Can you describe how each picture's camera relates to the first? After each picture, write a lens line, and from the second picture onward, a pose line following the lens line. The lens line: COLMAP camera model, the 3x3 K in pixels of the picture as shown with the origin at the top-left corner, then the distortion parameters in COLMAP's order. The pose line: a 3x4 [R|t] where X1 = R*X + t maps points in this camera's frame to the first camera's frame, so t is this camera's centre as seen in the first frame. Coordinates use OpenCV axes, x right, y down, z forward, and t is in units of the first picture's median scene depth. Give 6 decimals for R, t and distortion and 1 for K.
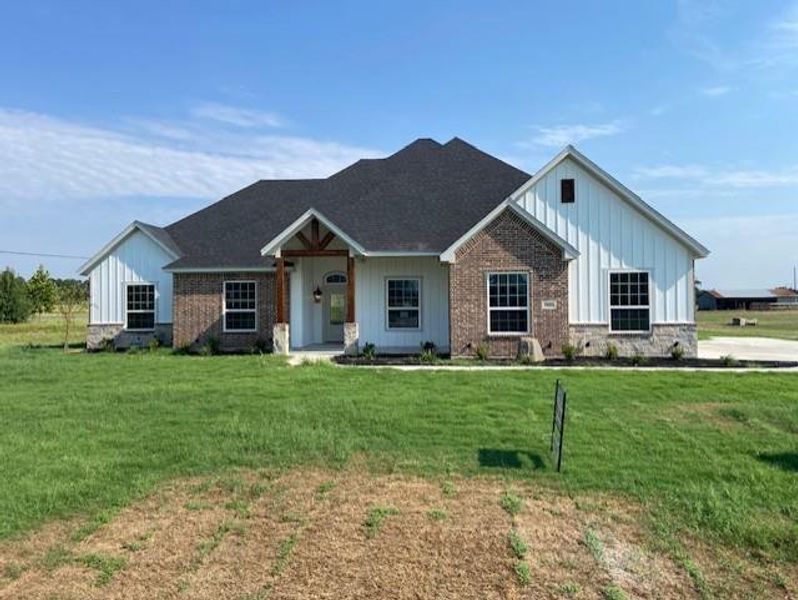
lens RADIAL K [[576.8, 0, 399.0], [0, 576.8, 300.0], [0, 0, 1]] dist [0.062383, -0.000213]
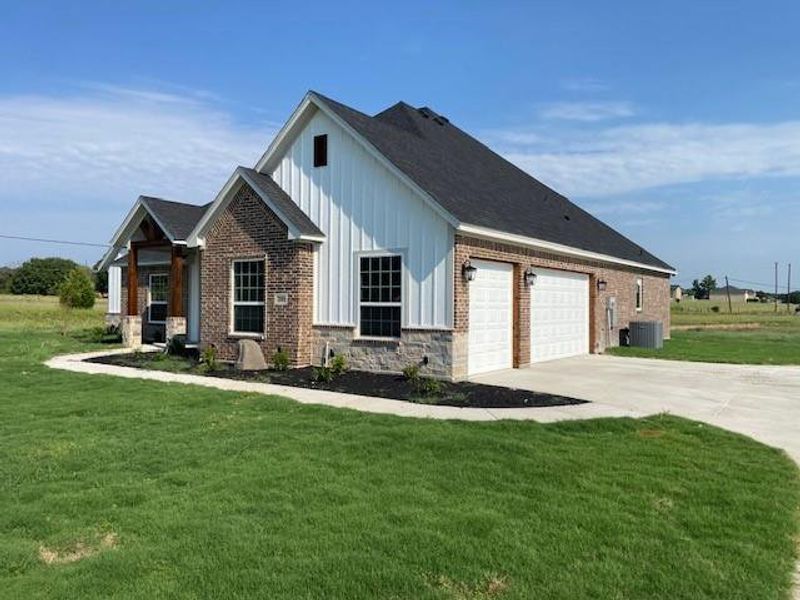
lens RADIAL K [[578.2, 0, 400.0], [0, 578.2, 300.0], [0, 0, 1]] dist [0.062383, -0.000213]
pose [[0.880167, 0.012259, -0.474505, 0.759110], [-0.009065, 0.999918, 0.009018, 0.000495], [0.474577, -0.003636, 0.880207, 0.382067]]
